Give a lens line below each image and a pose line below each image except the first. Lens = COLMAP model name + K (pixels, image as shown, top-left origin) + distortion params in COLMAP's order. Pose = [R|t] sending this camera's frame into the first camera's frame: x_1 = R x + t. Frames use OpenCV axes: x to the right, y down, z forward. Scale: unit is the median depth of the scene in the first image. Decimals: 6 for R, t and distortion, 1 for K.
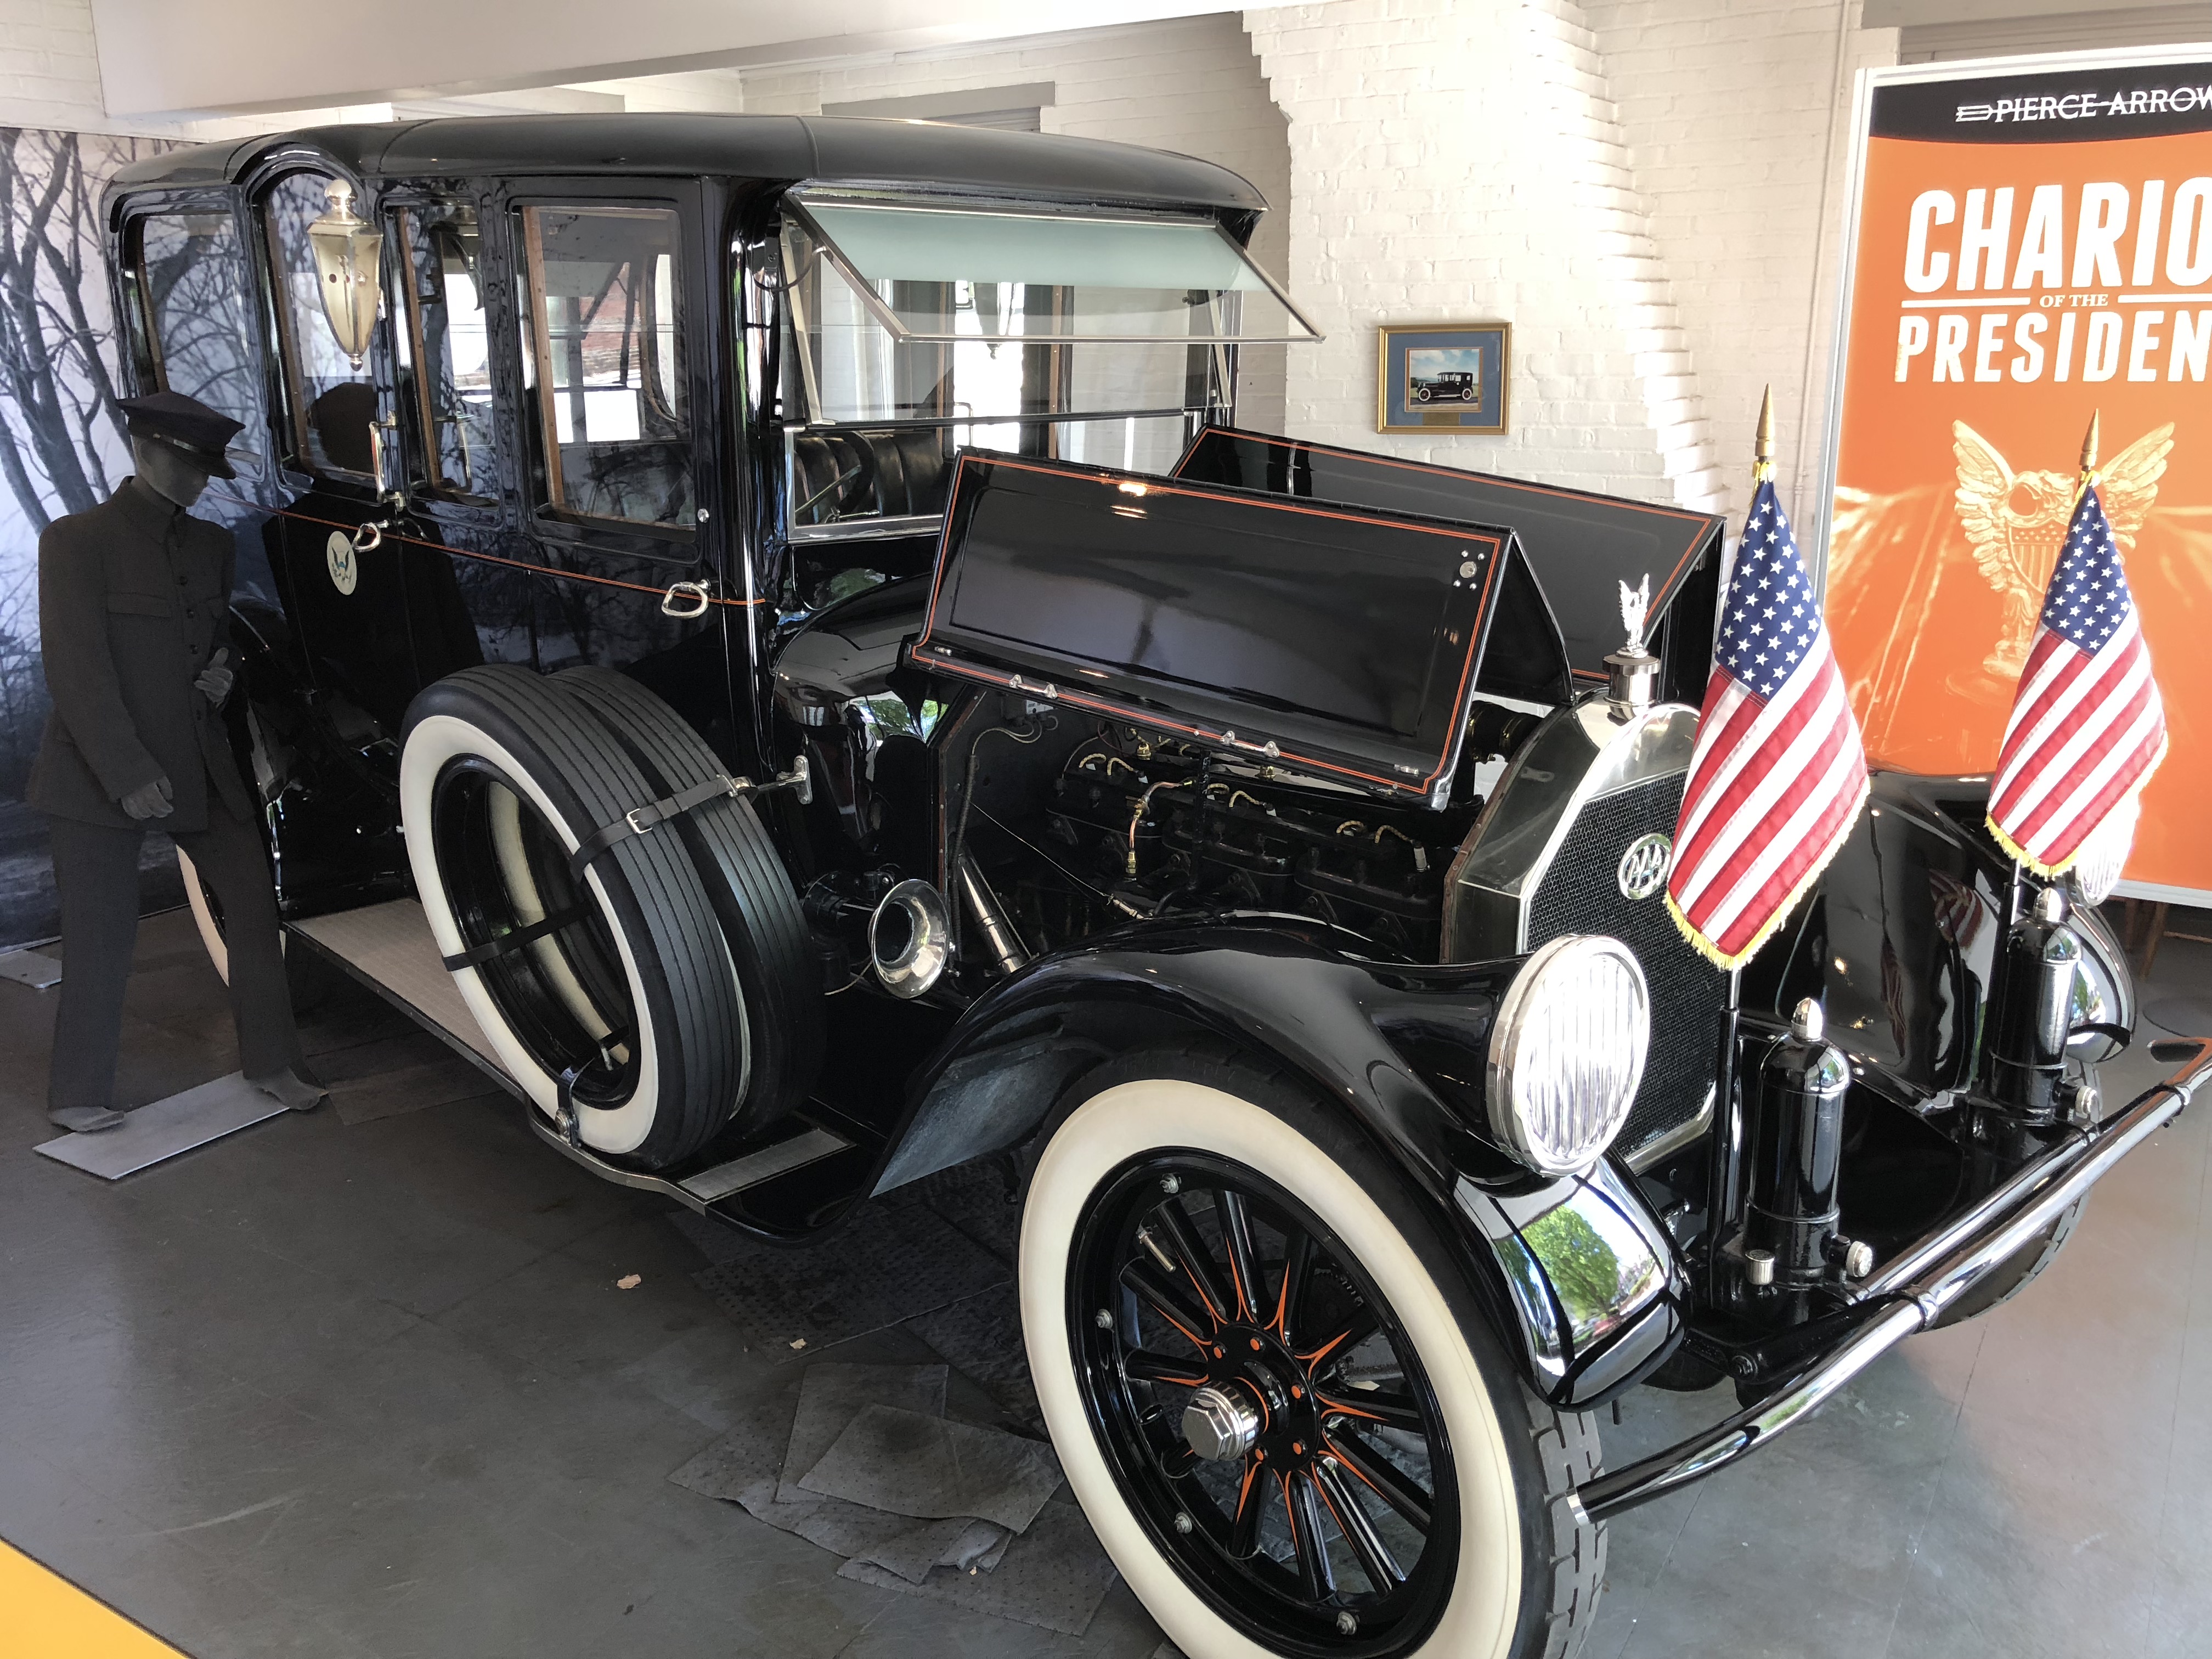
lens RADIAL K [[1850.3, 0, 1098.2], [0, 1850.3, 755.6], [0, 0, 1]] dist [-0.011678, 0.060698]
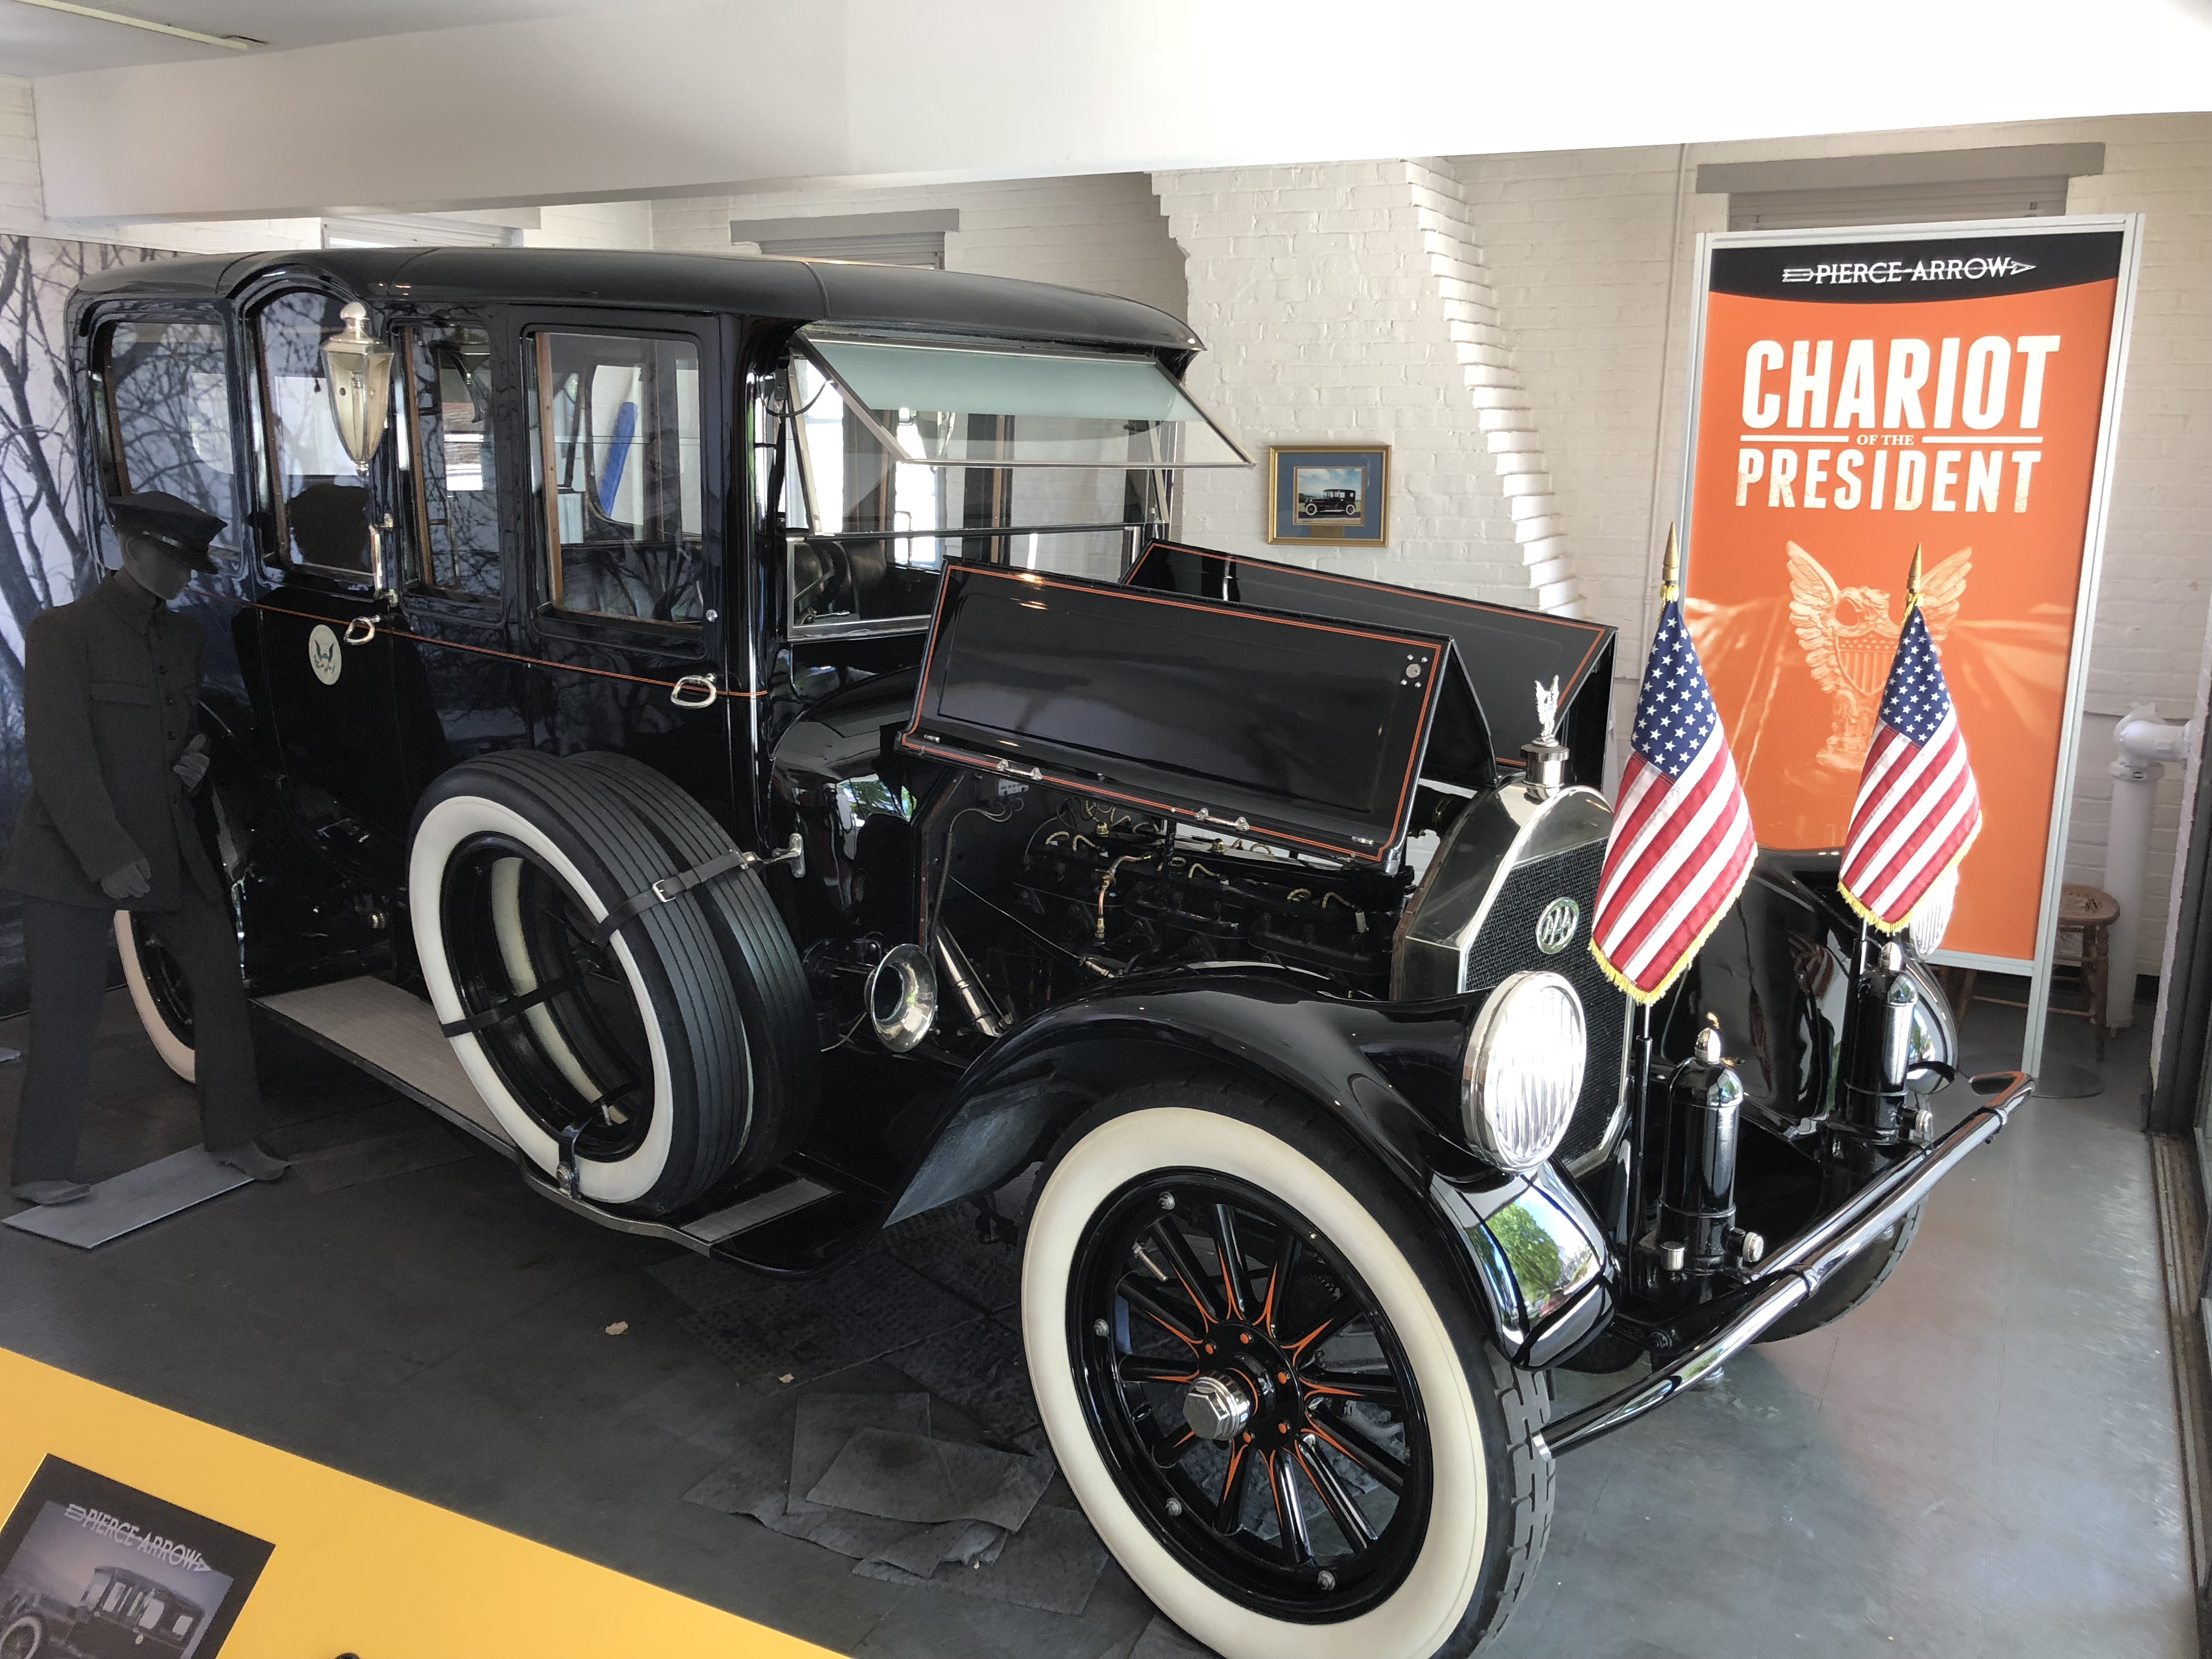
lens RADIAL K [[1833.8, 0, 1110.8], [0, 1833.8, 760.8], [0, 0, 1]] dist [0.016514, 0.006402]
pose [[0.995860, 0.003827, 0.090819, -0.080540], [0.000607, 0.998811, -0.048749, 0.011122], [-0.090897, 0.048603, 0.994674, -0.116141]]
